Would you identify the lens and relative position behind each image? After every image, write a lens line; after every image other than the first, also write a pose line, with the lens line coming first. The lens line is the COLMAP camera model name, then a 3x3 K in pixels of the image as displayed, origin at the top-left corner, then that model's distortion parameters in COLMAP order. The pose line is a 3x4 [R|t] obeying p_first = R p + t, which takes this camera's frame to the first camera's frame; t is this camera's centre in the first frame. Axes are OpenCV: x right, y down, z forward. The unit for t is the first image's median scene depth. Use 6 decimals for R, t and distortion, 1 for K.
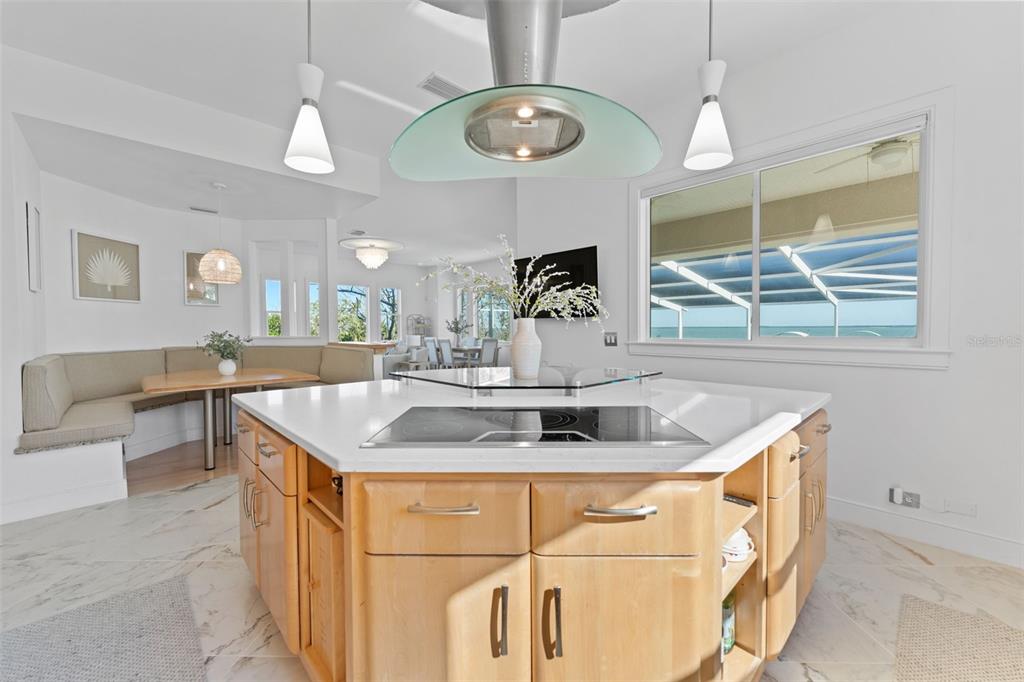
lens RADIAL K [[412.4, 0, 514.1], [0, 412.4, 343.1], [0, 0, 1]] dist [0.001472, 0.000420]
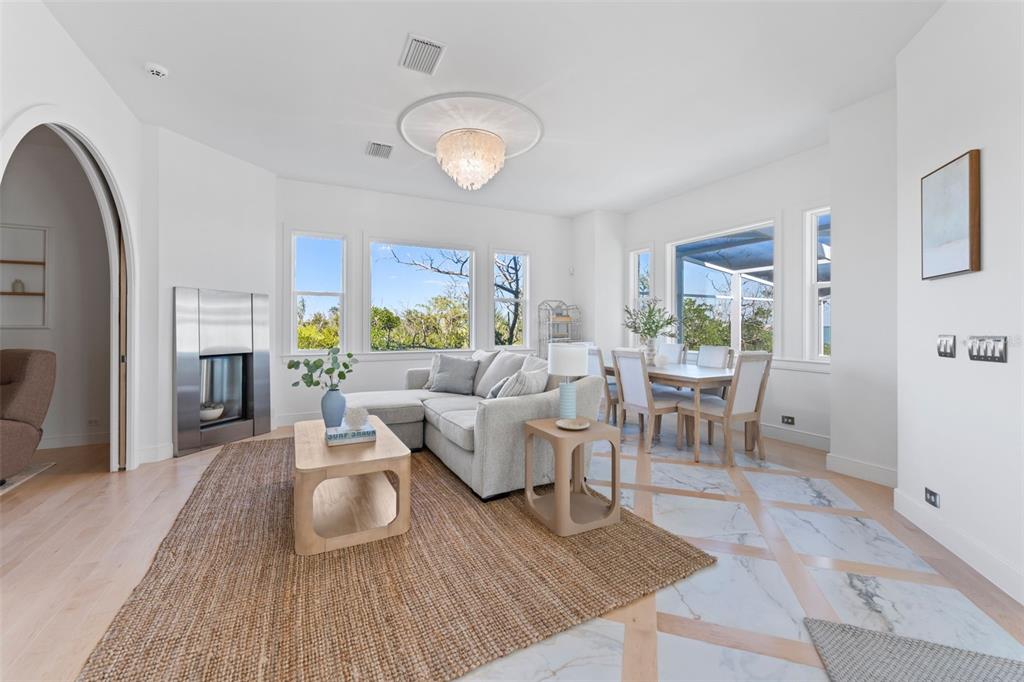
lens RADIAL K [[412.4, 0, 512.4], [0, 412.4, 333.9], [0, 0, 1]] dist [0.001472, 0.000420]
pose [[0.955918, 0.003647, -0.293610, -0.124626], [-0.007956, 0.999877, -0.013482, -0.014975], [0.293525, 0.015223, 0.955830, 0.437321]]
